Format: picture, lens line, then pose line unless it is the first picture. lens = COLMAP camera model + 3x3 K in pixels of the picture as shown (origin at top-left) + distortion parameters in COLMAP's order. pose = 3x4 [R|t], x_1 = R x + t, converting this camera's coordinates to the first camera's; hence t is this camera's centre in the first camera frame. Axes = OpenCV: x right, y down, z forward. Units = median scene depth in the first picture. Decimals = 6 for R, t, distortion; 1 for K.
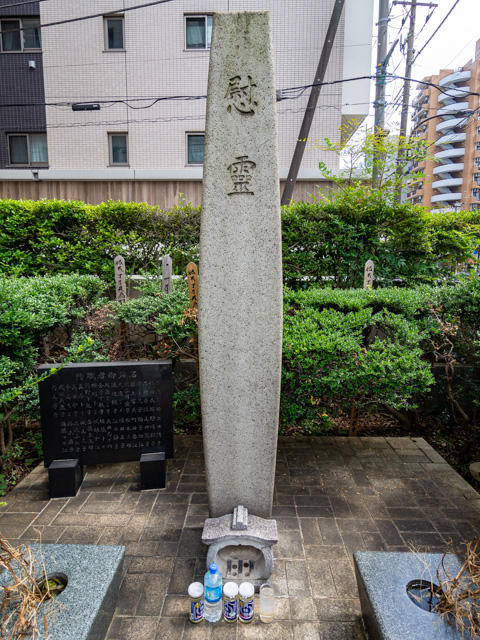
lens RADIAL K [[394.3, 0, 240.3], [0, 394.3, 318.5], [0, 0, 1]] dist [-0.007112, -0.000289]
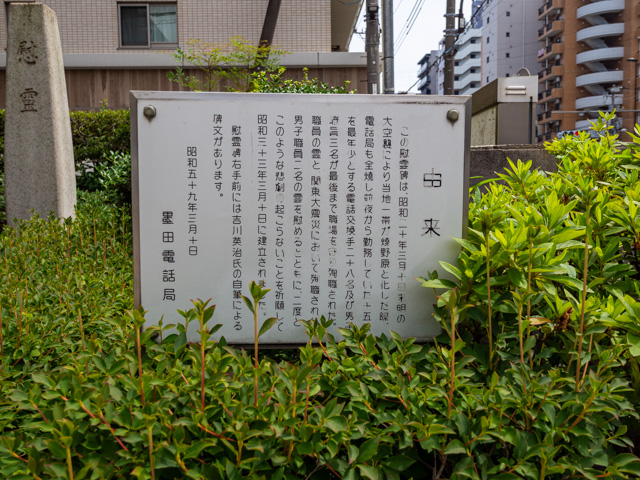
lens RADIAL K [[686.2, 0, 316.2], [0, 686.2, 237.5], [0, 0, 1]] dist [0.021352, 0.000000]
pose [[0.997387, -0.026130, 0.067360, 0.437302], [0.031136, 0.996744, -0.074371, 0.202413], [-0.065197, 0.076274, 0.994953, -0.834883]]
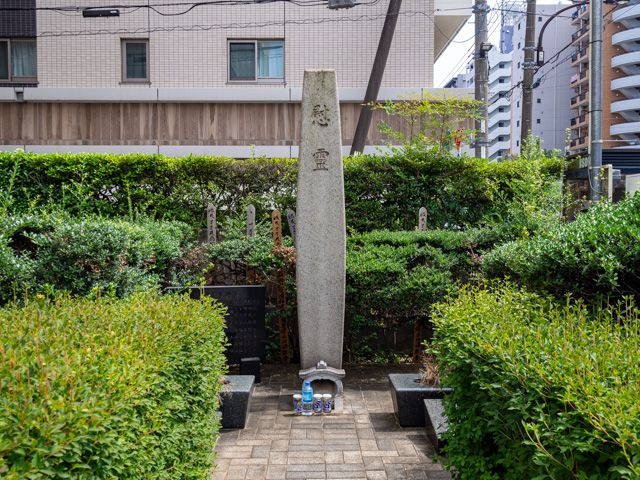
lens RADIAL K [[686.2, 0, 318.2], [0, 686.2, 242.0], [0, 0, 1]] dist [0.021352, 0.000000]
pose [[0.999355, -0.007650, 0.035090, -0.052717], [0.011131, 0.994914, -0.100115, 0.136592], [-0.034146, 0.100441, 0.994357, -0.887051]]
